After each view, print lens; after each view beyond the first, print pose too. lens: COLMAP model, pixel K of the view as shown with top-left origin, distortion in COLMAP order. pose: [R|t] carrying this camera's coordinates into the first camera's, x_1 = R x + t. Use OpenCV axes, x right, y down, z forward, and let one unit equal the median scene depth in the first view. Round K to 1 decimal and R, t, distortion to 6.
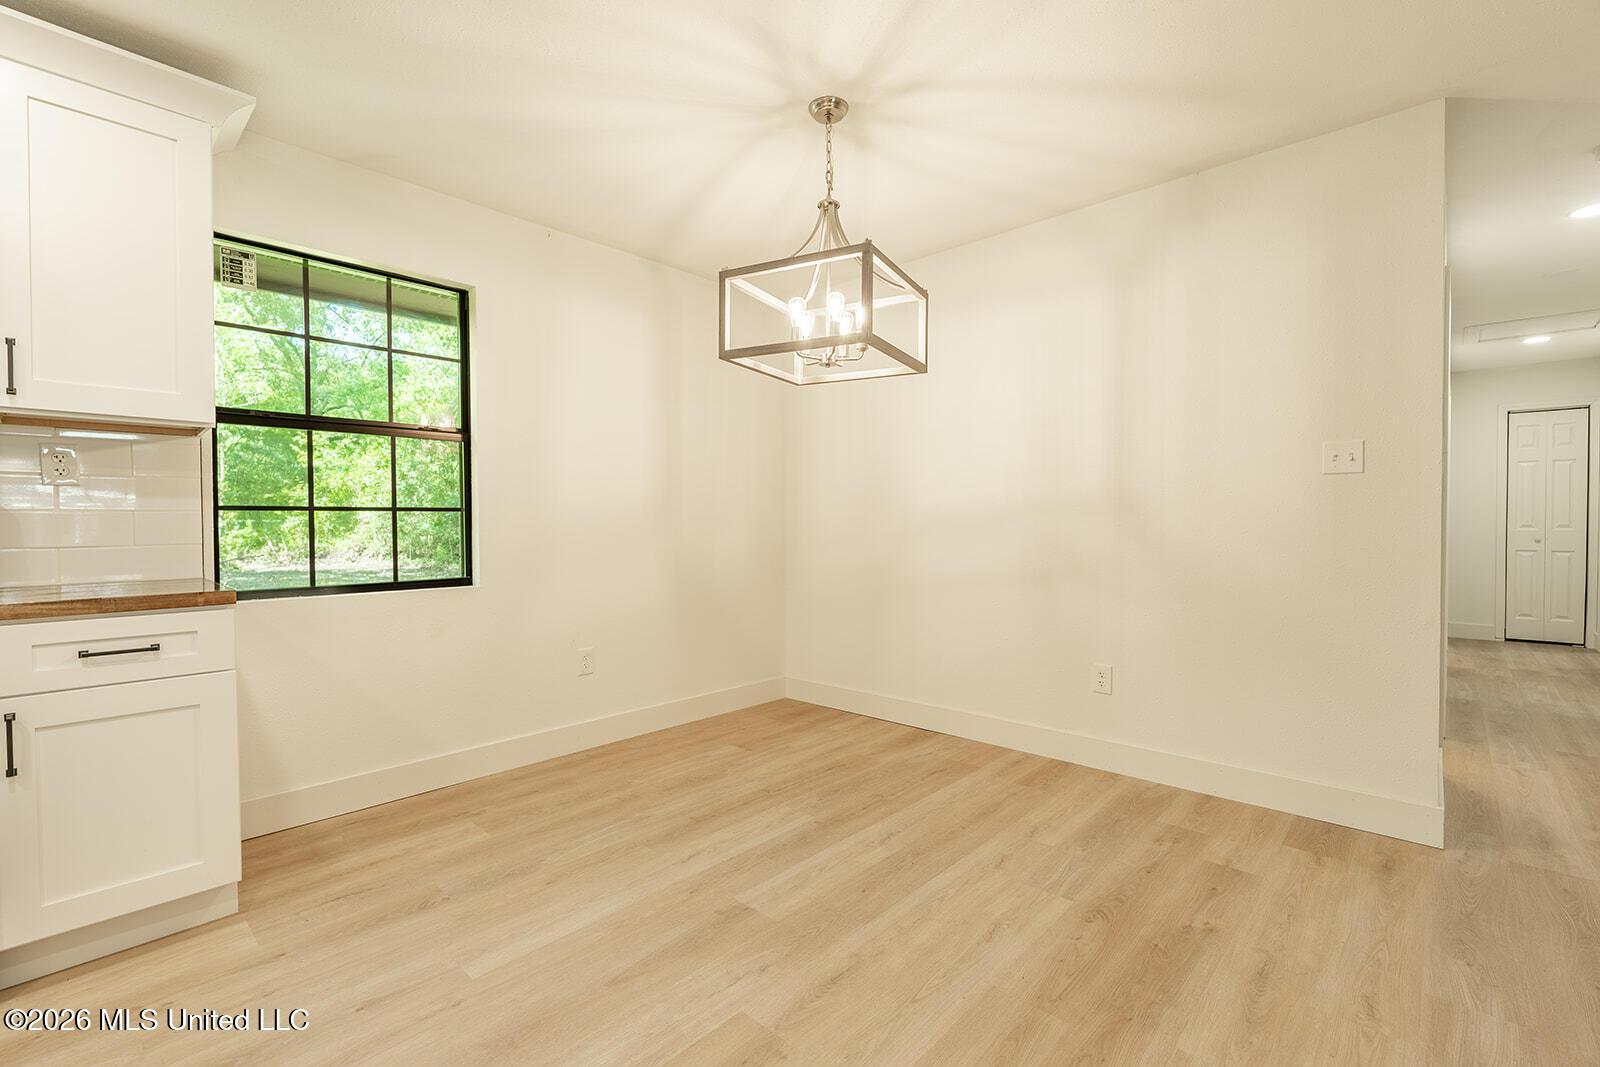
lens RADIAL K [[699.0, 0, 804.9], [0, 699.0, 534.7], [0, 0, 1]] dist [-0.002815, -0.000076]
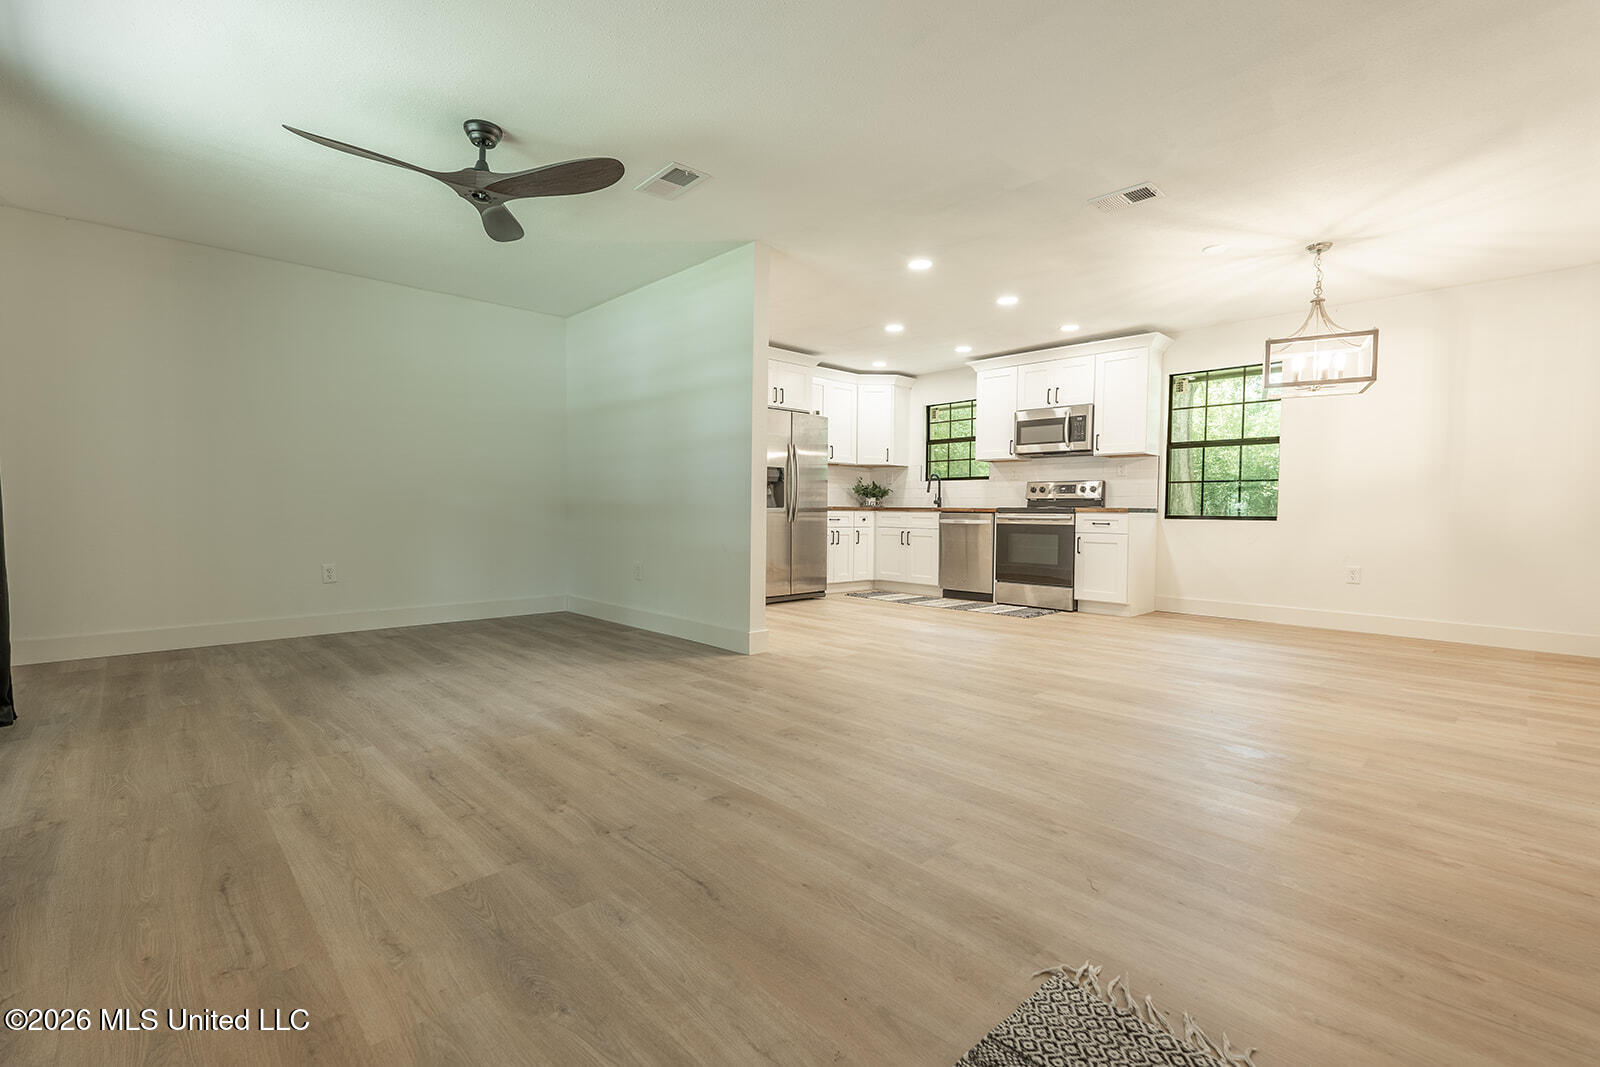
lens RADIAL K [[704.1, 0, 807.1], [0, 704.1, 533.5], [0, 0, 1]] dist [-0.002287, 0.000360]
pose [[-0.057099, 0.038505, -0.997626, 1.654299], [-0.026390, 0.998849, 0.040063, 0.073794], [0.998020, 0.028615, -0.056017, -0.159484]]
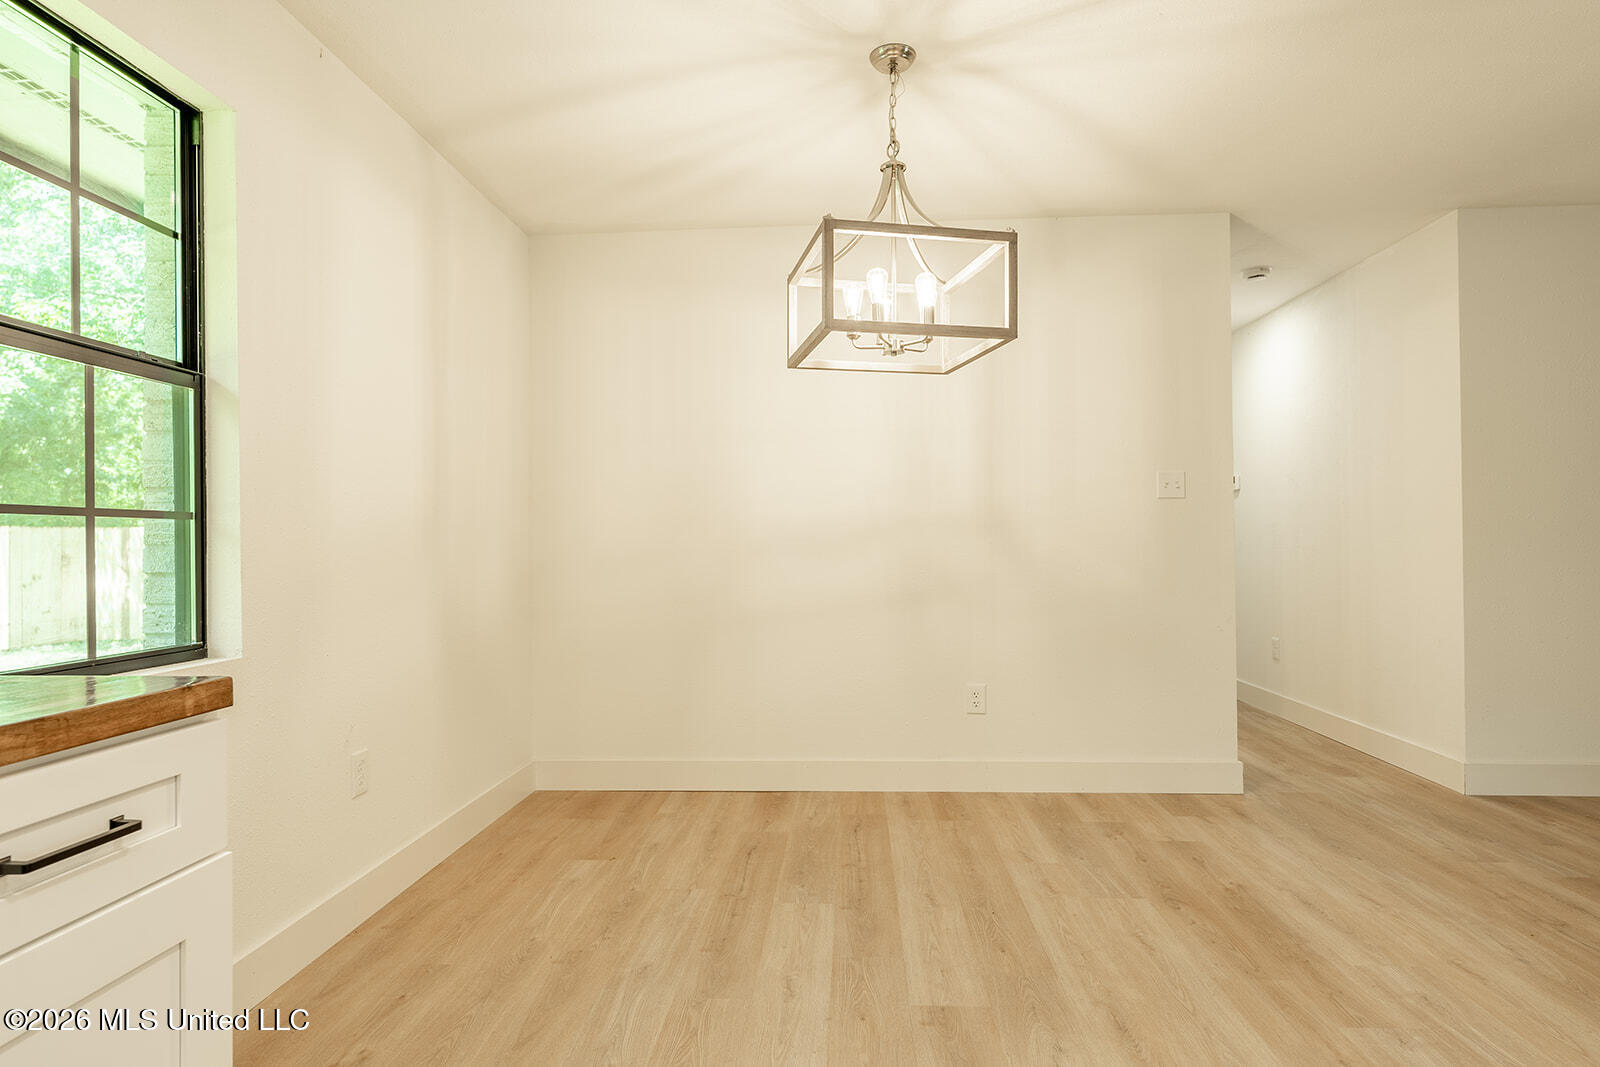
lens RADIAL K [[885.8, 0, 802.6], [0, 885.8, 535.9], [0, 0, 1]] dist [-0.002584, -0.000885]
pose [[0.771514, 0.003234, 0.636204, -0.636165], [0.016695, 0.999540, -0.025326, 0.004625], [-0.635993, 0.030161, 0.771105, 0.211684]]
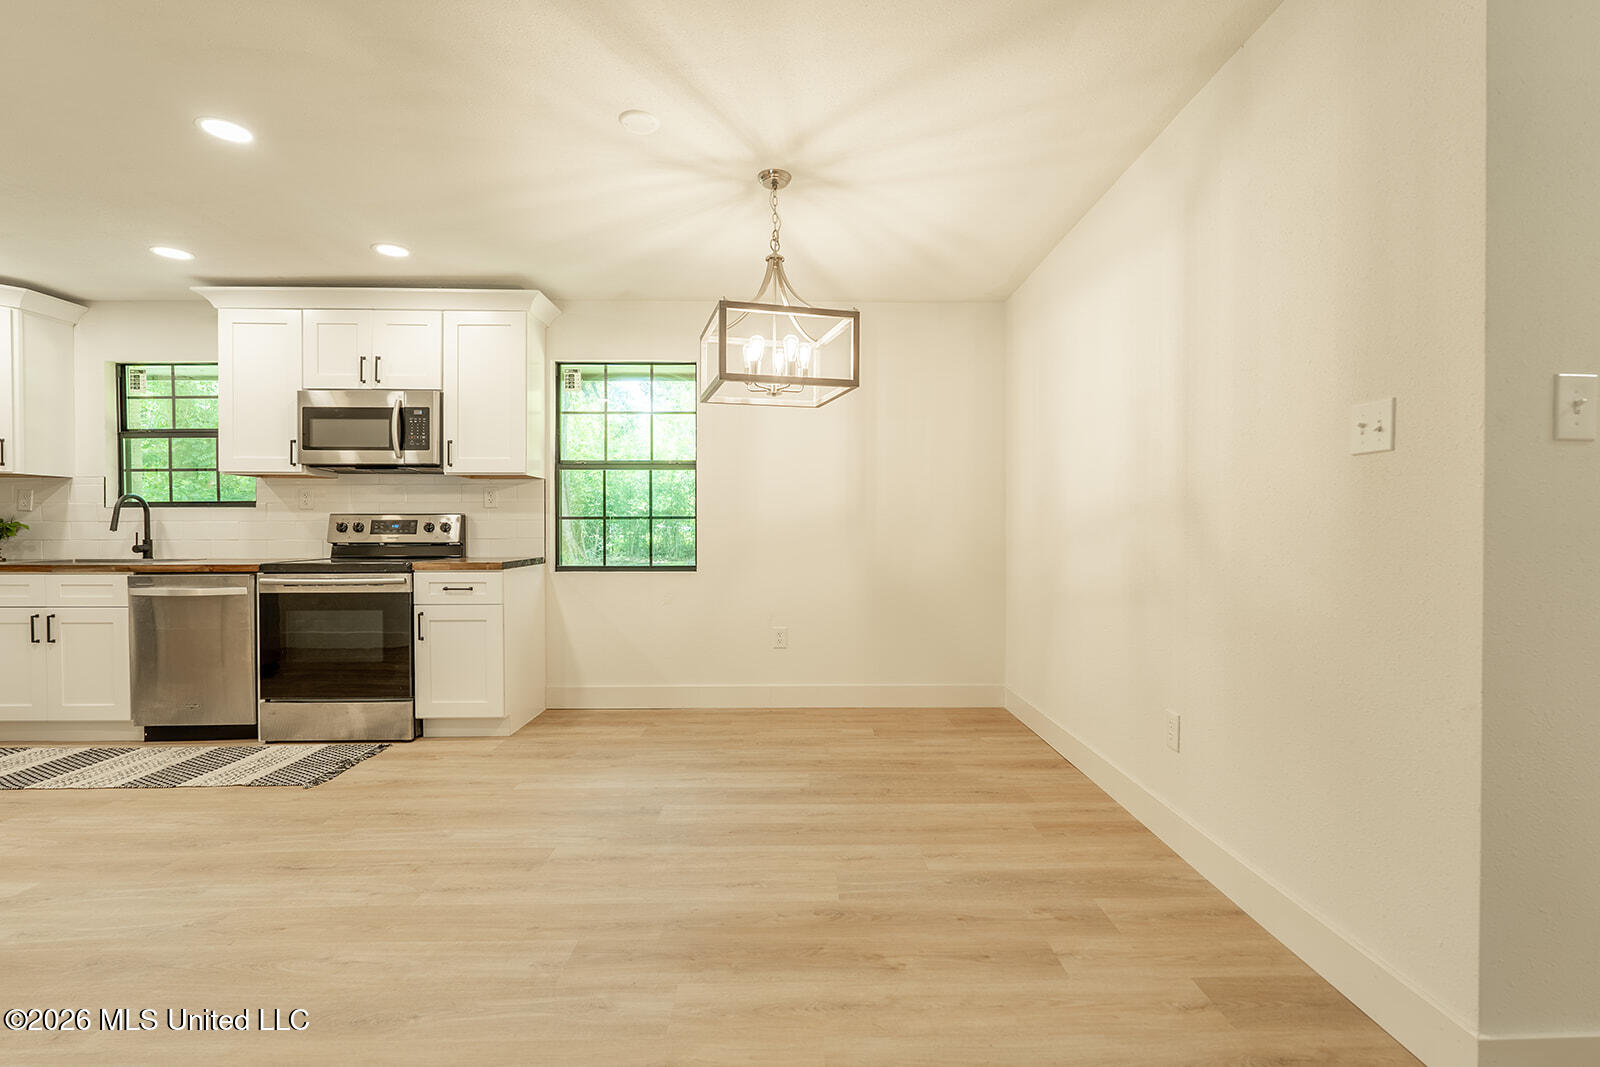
lens RADIAL K [[720.4, 0, 804.7], [0, 720.4, 533.8], [0, 0, 1]] dist [-0.003390, 0.000219]
pose [[0.693273, 0.009853, -0.720608, 0.815968], [-0.014161, 0.999900, 0.000048, -0.006698], [0.720536, 0.010171, 0.693343, 0.169651]]
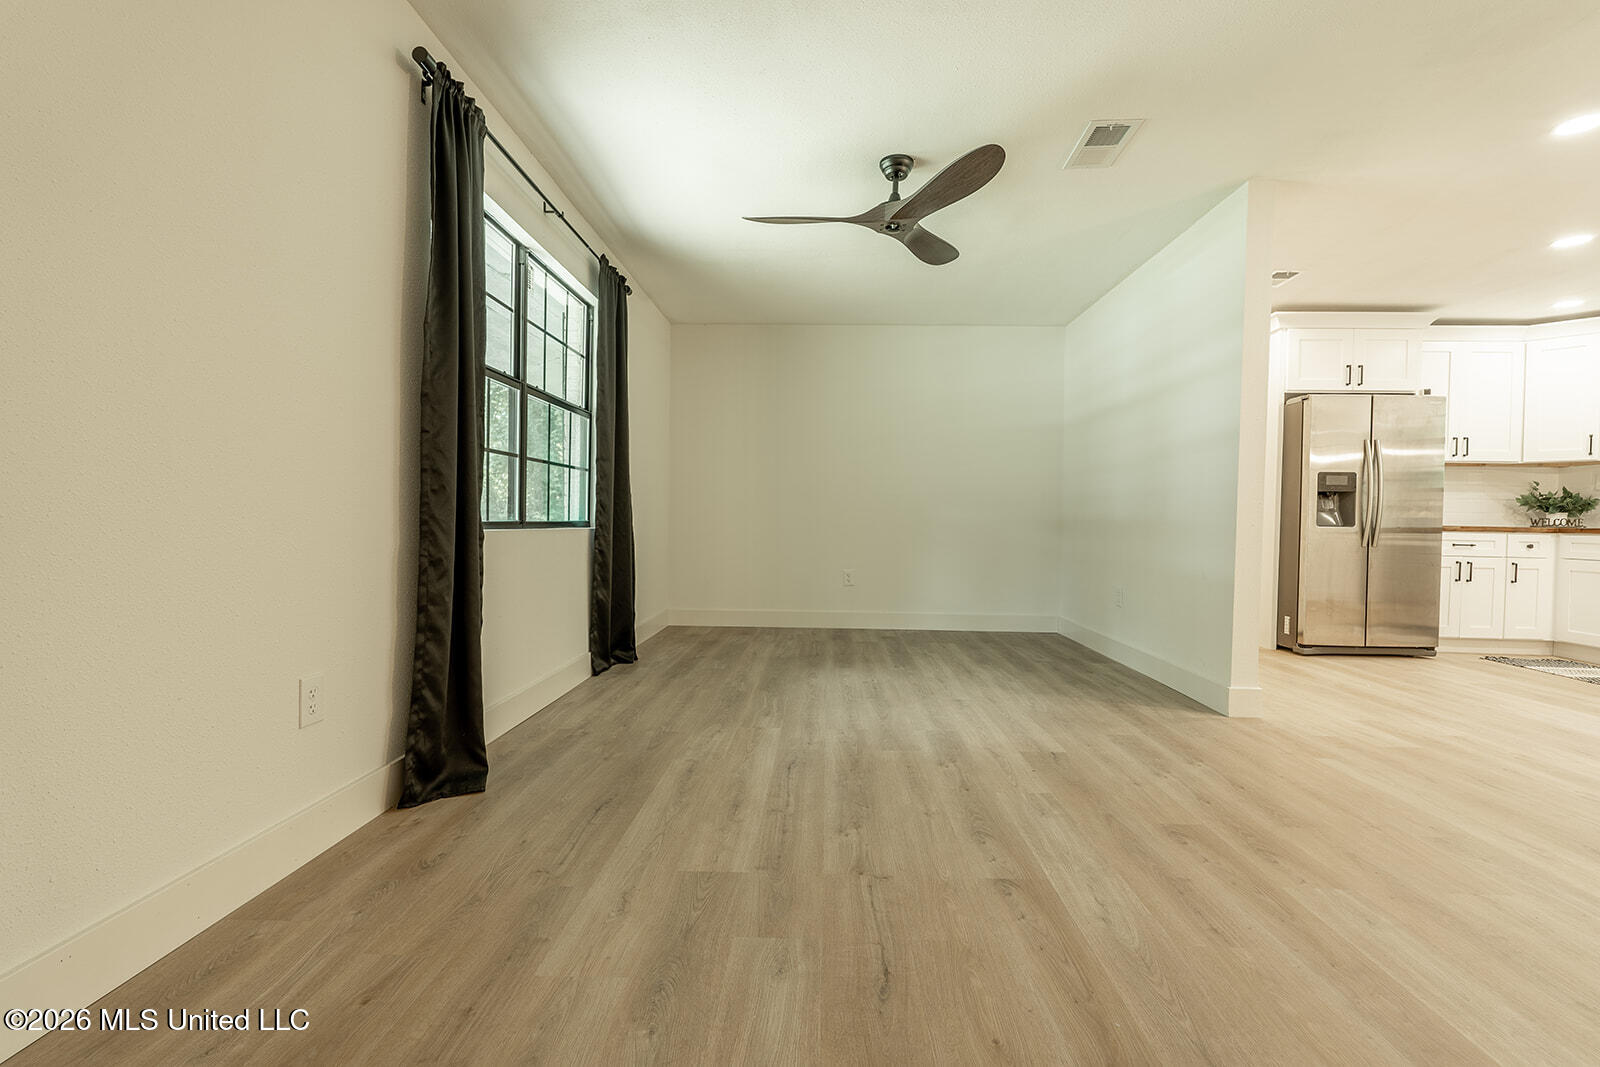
lens RADIAL K [[704.1, 0, 807.1], [0, 704.1, 533.5], [0, 0, 1]] dist [-0.002287, 0.000360]
pose [[-0.752638, 0.006179, -0.658406, 1.444848], [-0.024194, 0.999021, 0.037032, 0.069085], [0.657990, 0.043802, -0.751752, 0.047263]]
